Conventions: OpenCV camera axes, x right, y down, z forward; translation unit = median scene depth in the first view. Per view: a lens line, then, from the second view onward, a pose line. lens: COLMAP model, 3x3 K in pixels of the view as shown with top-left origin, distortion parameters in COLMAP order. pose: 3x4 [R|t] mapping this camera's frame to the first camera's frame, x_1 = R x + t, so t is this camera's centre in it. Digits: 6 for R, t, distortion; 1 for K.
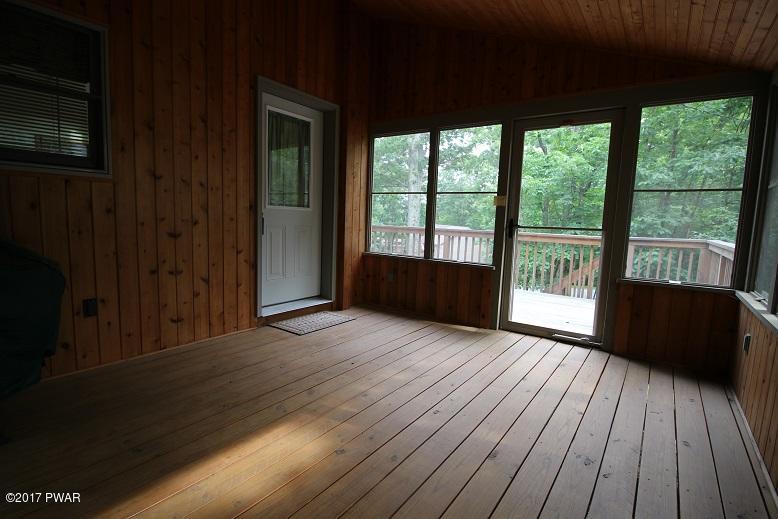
lens RADIAL K [[379.0, 0, 386.5], [0, 379.0, 261.2], [0, 0, 1]] dist [-0.007149, -0.001563]
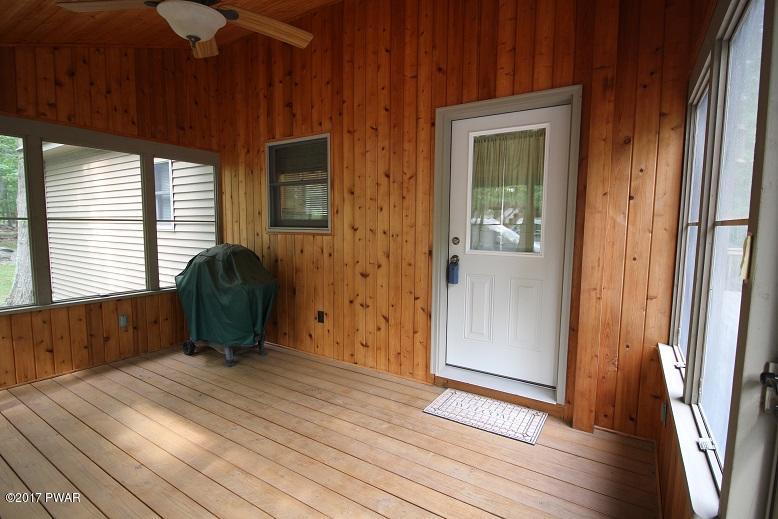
lens RADIAL K [[379.0, 0, 387.8], [0, 379.0, 260.9], [0, 0, 1]] dist [-0.007149, -0.001563]
pose [[0.066967, 0.055138, -0.996231, 0.639962], [-0.120006, 0.991669, 0.046818, -0.175802], [0.990512, 0.116418, 0.073026, 0.952422]]
